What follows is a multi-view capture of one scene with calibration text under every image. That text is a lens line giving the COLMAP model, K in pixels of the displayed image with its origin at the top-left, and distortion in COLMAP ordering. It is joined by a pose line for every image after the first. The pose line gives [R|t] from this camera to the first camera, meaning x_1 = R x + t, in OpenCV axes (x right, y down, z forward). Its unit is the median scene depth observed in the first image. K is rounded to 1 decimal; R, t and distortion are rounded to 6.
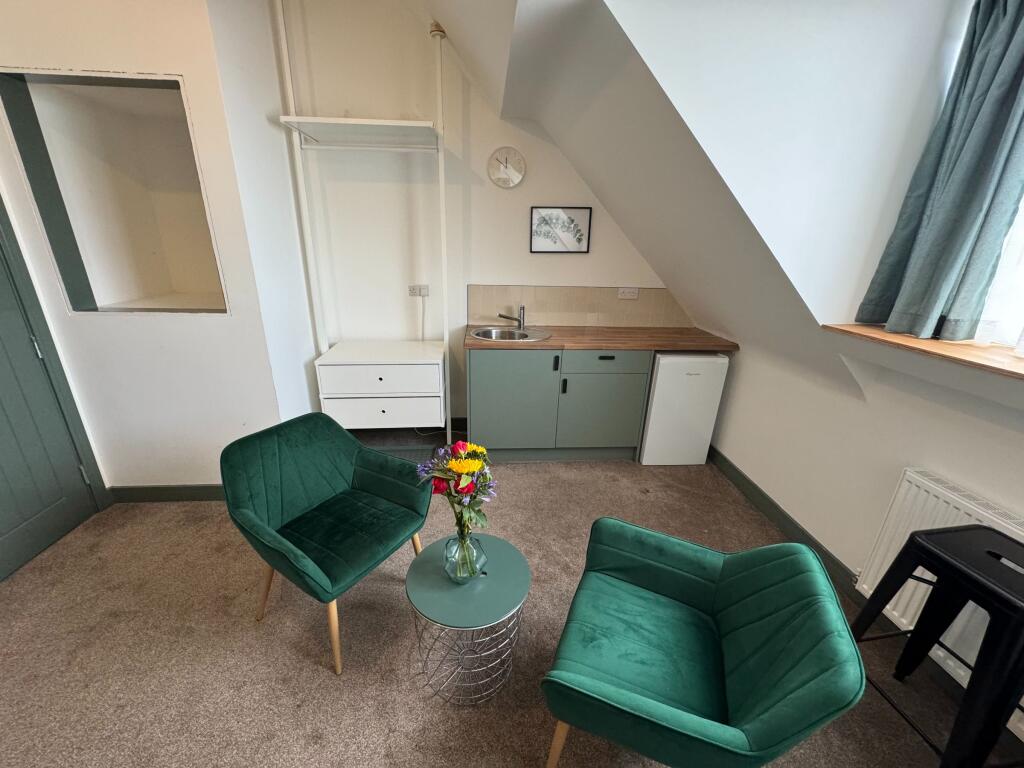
lens RADIAL K [[408.8, 0, 509.2], [0, 408.8, 381.9], [0, 0, 1]] dist [-0.004241, 0.001522]
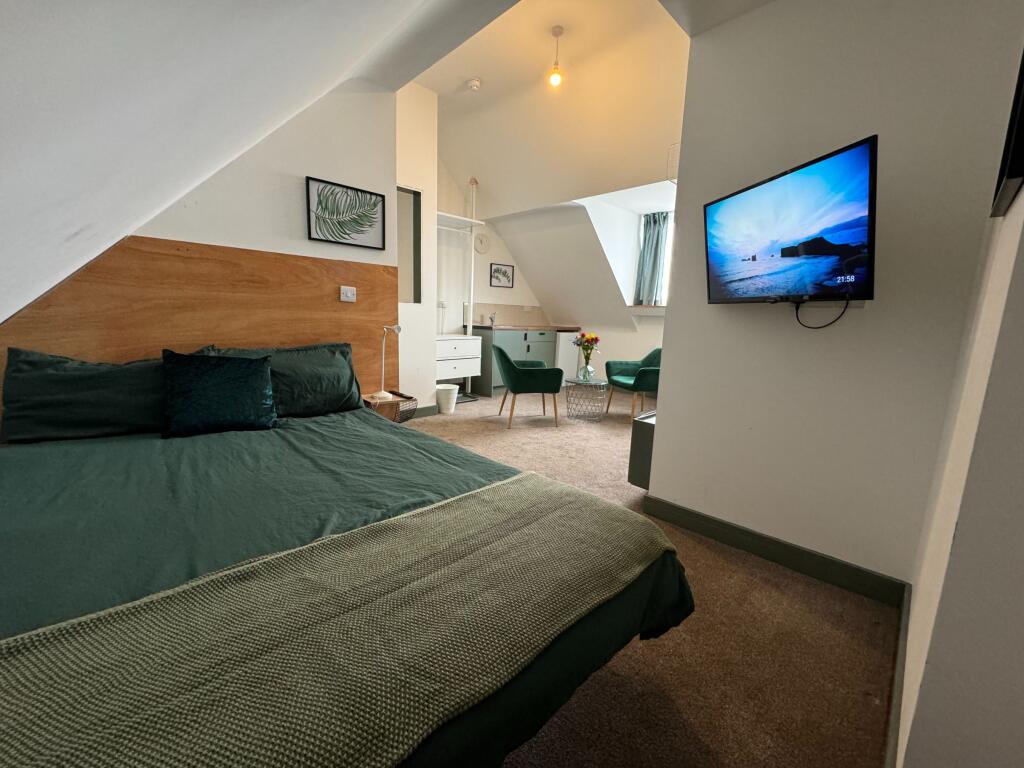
lens RADIAL K [[408.8, 0, 509.8], [0, 408.8, 379.8], [0, 0, 1]] dist [-0.004241, 0.001522]
pose [[0.765589, -0.097646, 0.635876, -1.235473], [0.194976, 0.977144, -0.084697, 0.314850], [-0.613072, 0.188824, 0.767130, -0.474444]]
